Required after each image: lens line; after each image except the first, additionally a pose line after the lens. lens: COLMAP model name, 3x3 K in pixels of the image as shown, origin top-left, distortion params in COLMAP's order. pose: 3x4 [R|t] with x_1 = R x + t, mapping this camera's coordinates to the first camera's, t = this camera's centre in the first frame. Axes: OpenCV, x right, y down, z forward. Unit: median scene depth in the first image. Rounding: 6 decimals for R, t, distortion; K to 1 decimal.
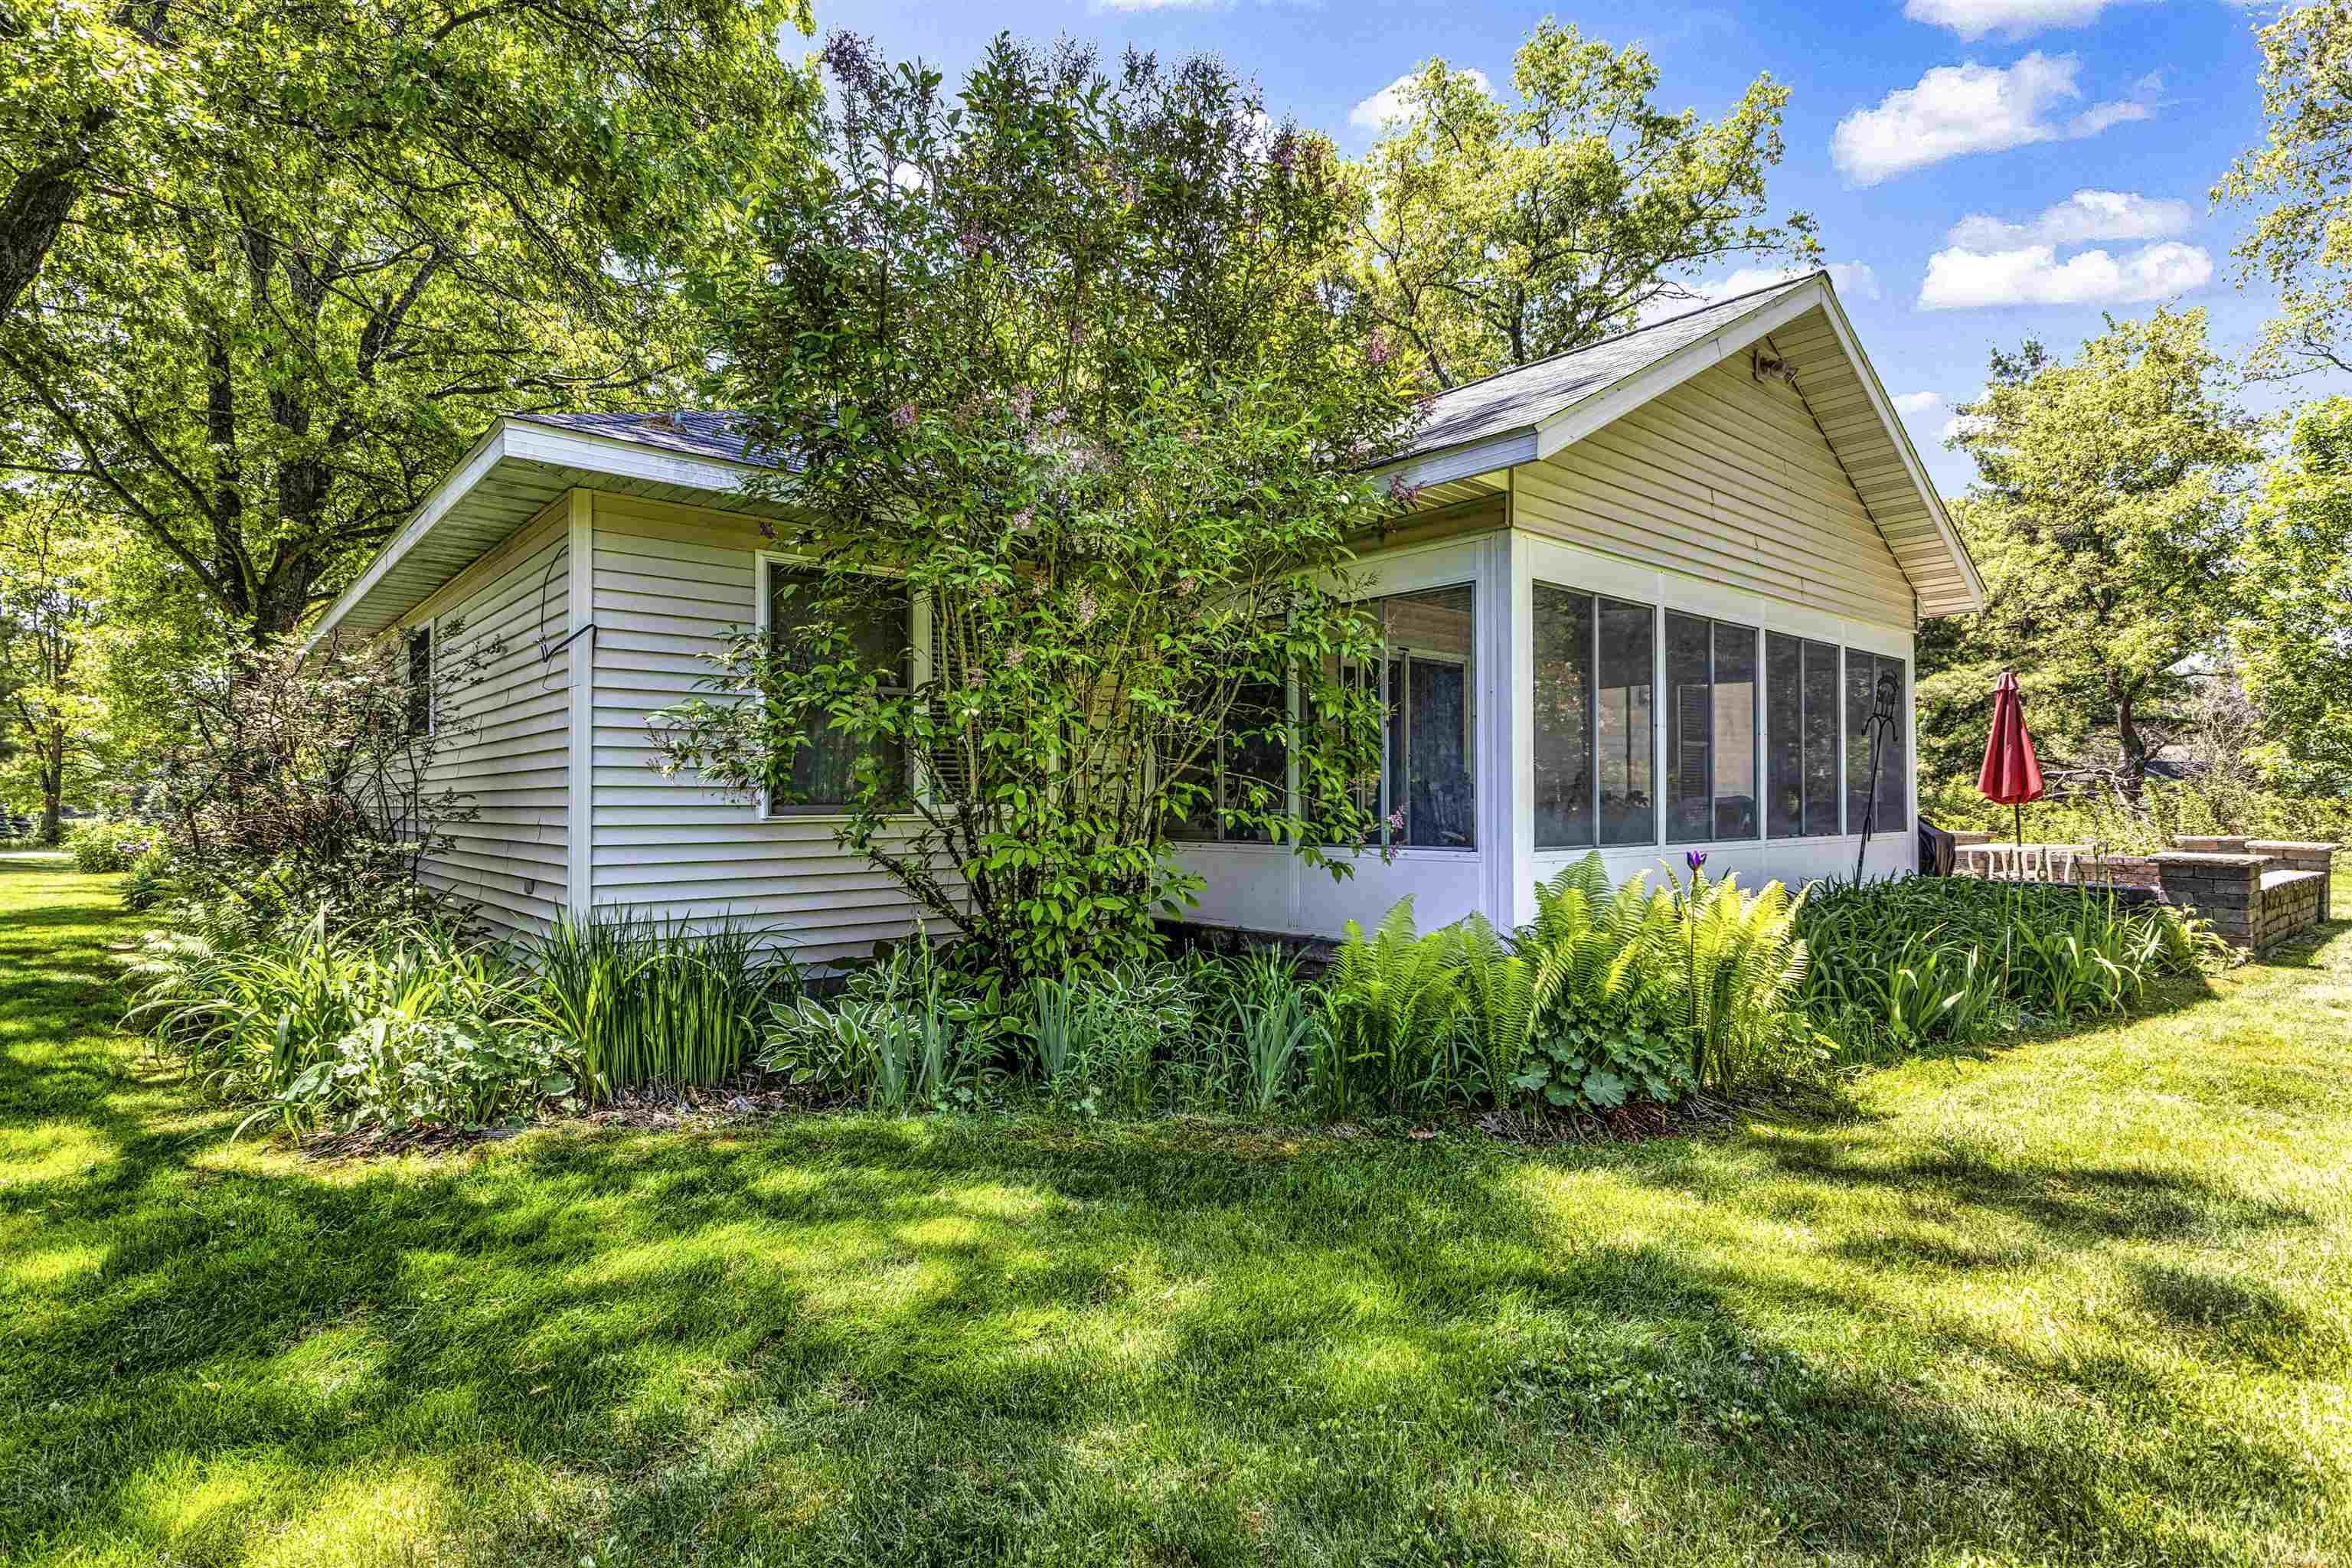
lens RADIAL K [[1230.3, 0, 1155.0], [0, 1230.3, 829.2], [0, 0, 1]] dist [-0.000115, -0.000530]
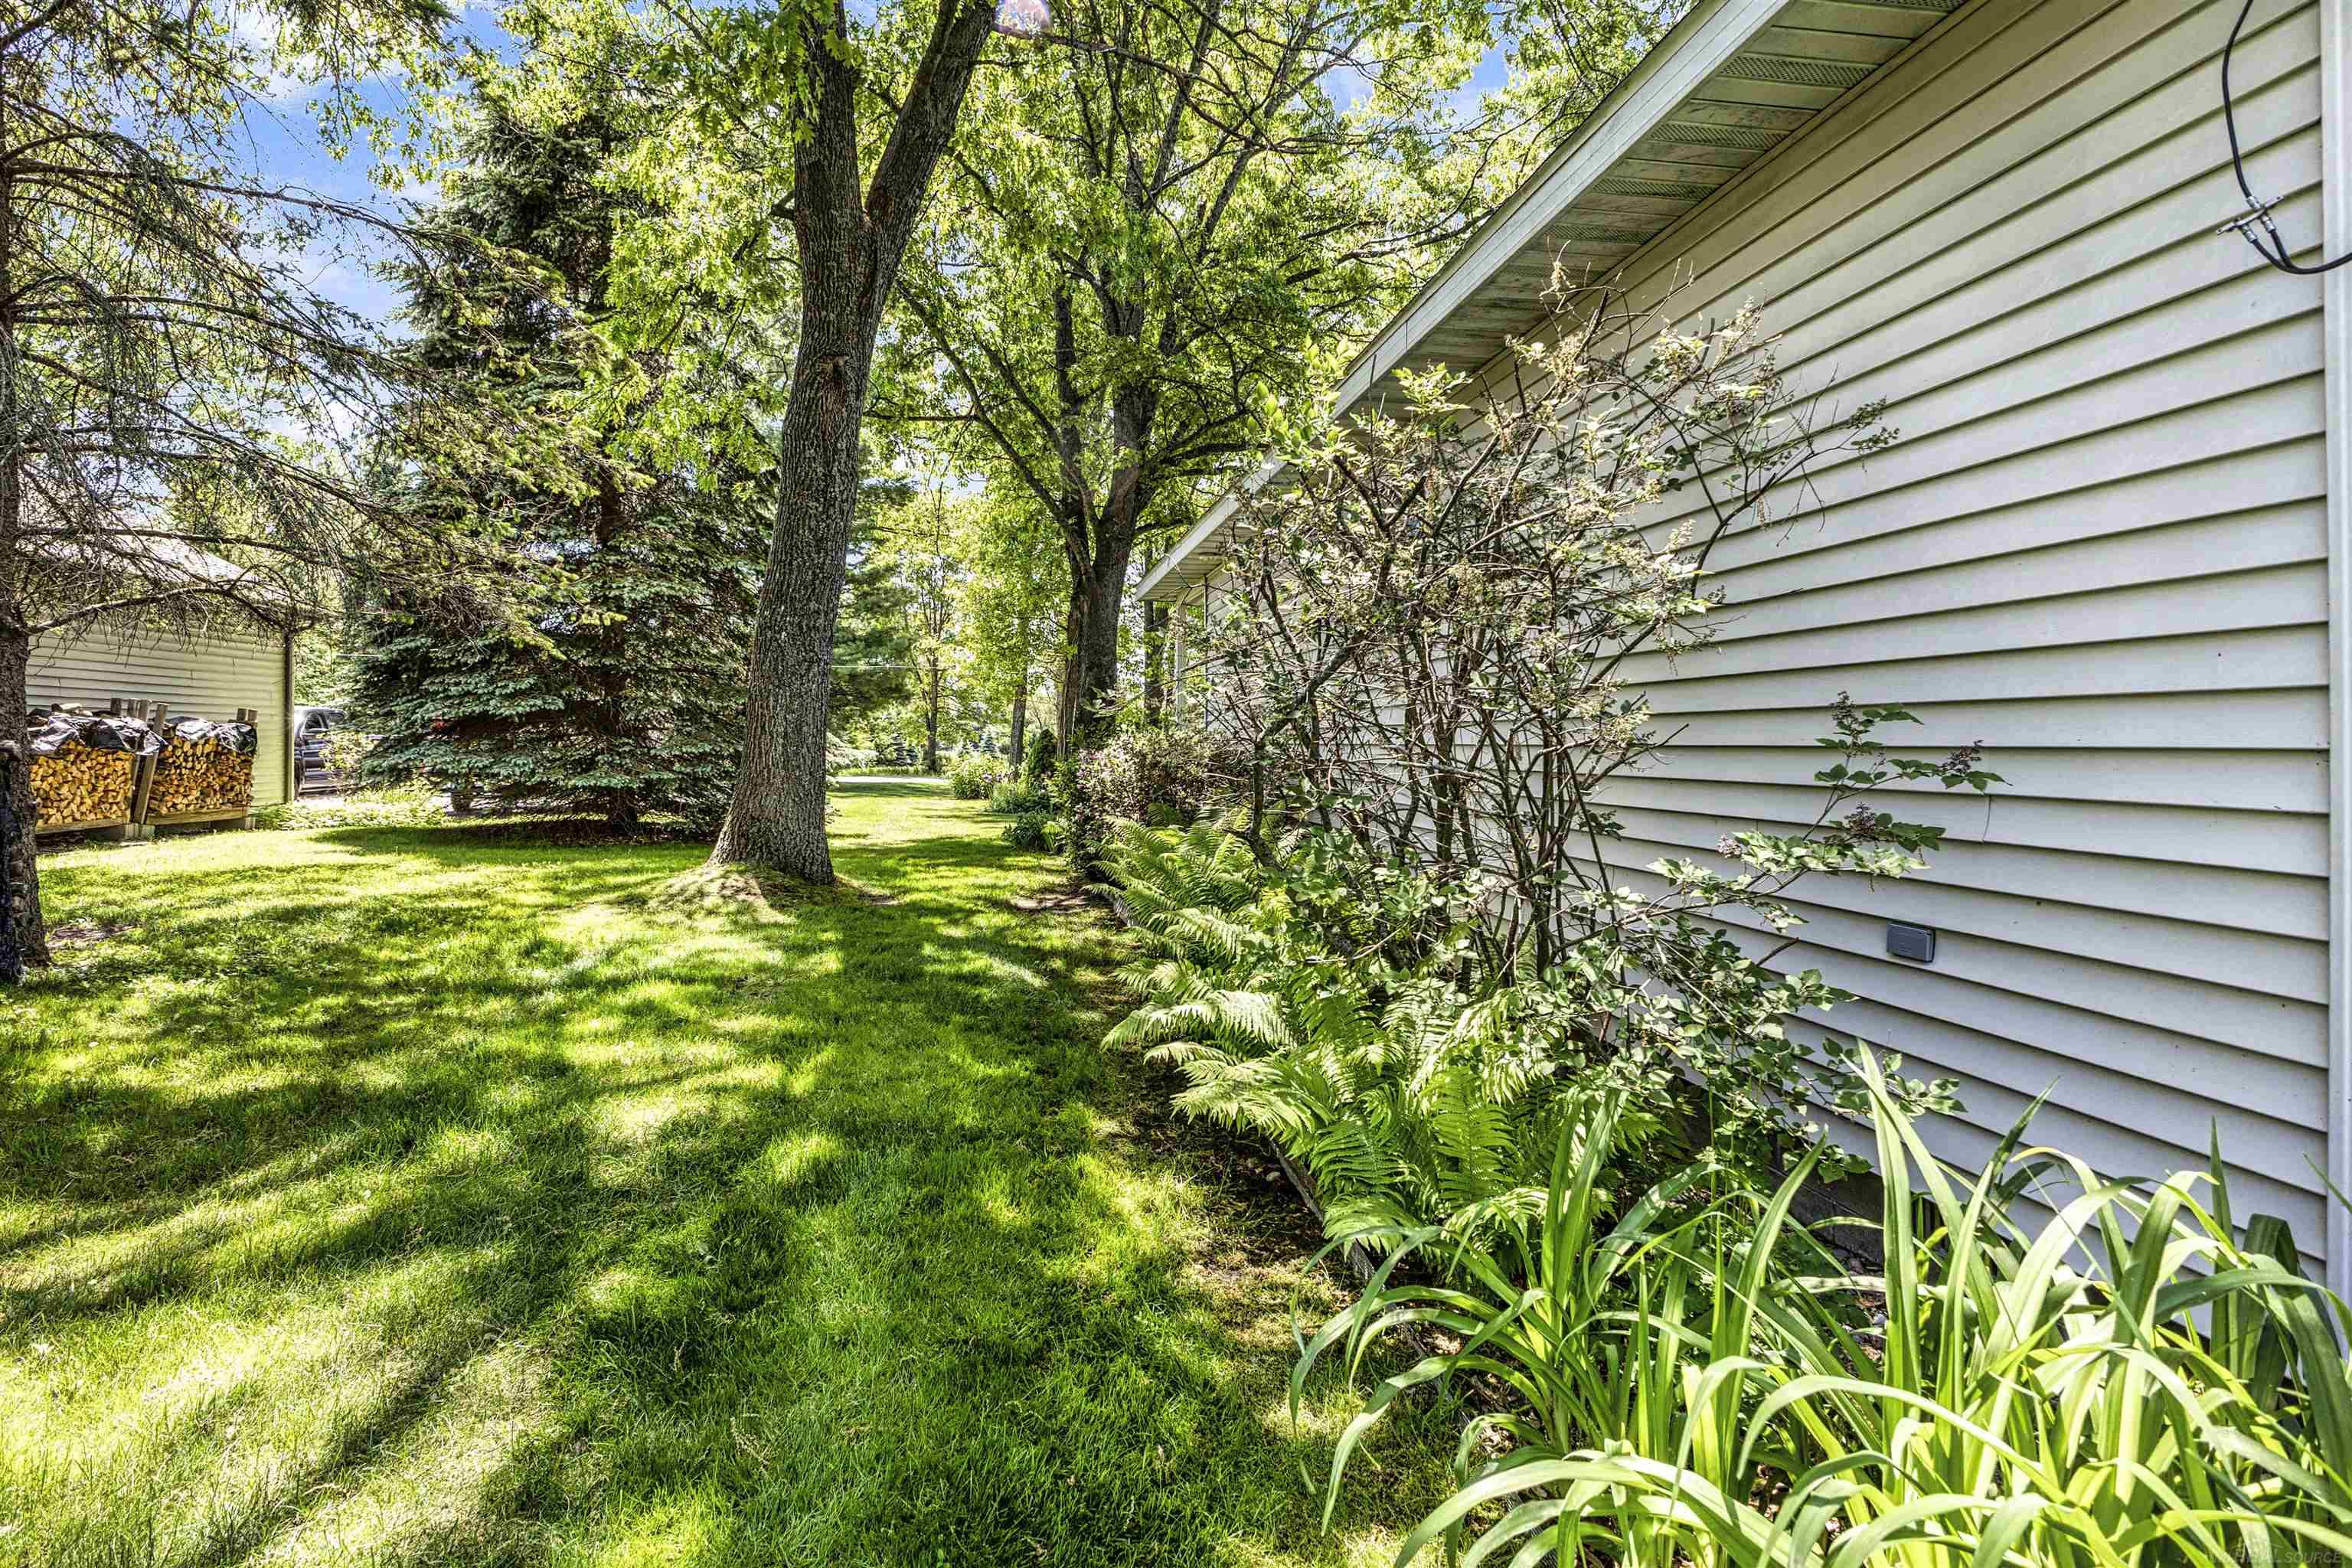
lens RADIAL K [[1230.3, 0, 1155.0], [0, 1230.3, 829.2], [0, 0, 1]] dist [-0.000115, -0.000530]
pose [[0.853721, 0.030359, -0.519845, -0.098268], [-0.000953, 0.998388, 0.056742, -0.001364], [0.520730, -0.047946, 0.852374, 0.094532]]
